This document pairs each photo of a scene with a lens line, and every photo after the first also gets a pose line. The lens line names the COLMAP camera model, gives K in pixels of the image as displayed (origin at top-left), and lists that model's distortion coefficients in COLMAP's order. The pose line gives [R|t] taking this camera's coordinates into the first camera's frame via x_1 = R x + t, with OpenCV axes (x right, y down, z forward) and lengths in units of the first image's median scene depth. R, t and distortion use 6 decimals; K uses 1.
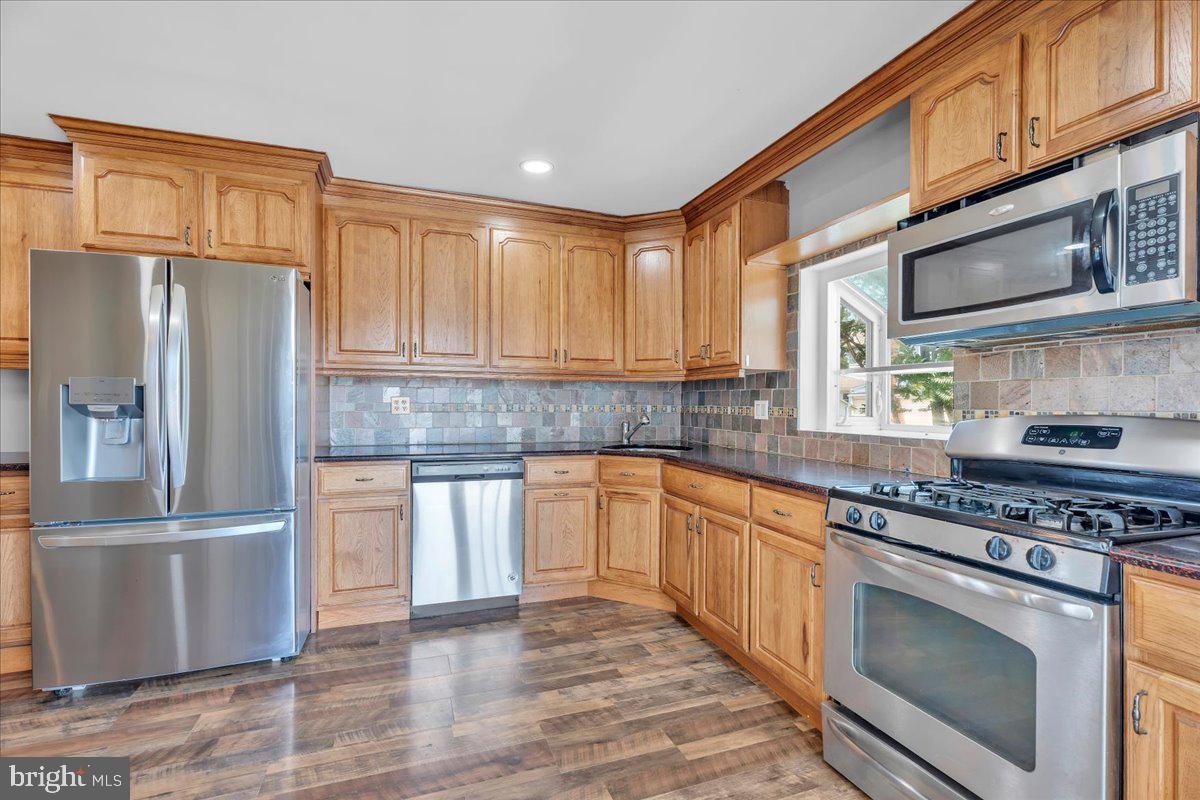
lens RADIAL K [[531.7, 0, 598.6], [0, 531.7, 421.9], [0, 0, 1]] dist [-0.000392, -0.000930]
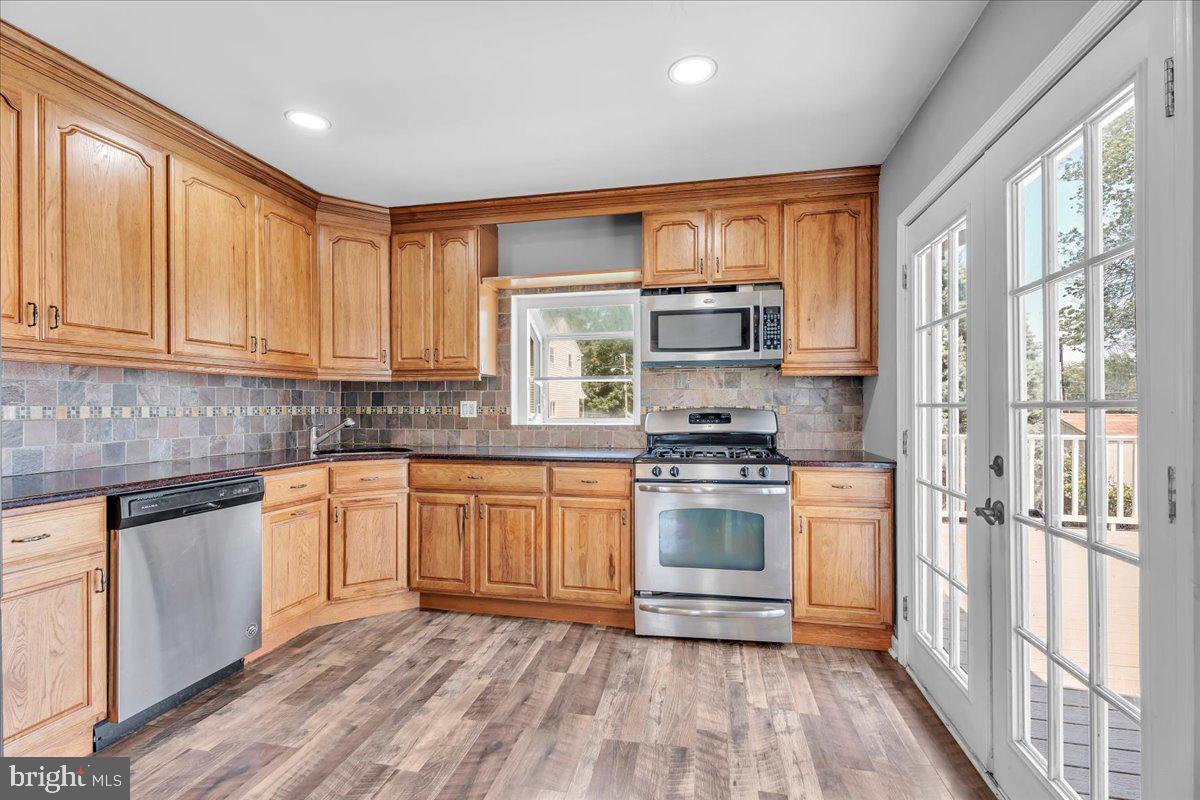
lens RADIAL K [[533.8, 0, 600.3], [0, 533.8, 426.5], [0, 0, 1]] dist [0.000132, 0.000132]
pose [[0.529135, -0.040076, 0.847591, -0.614902], [0.036143, 0.999042, 0.024674, -0.003915], [-0.847768, 0.017579, 0.530076, 0.175894]]
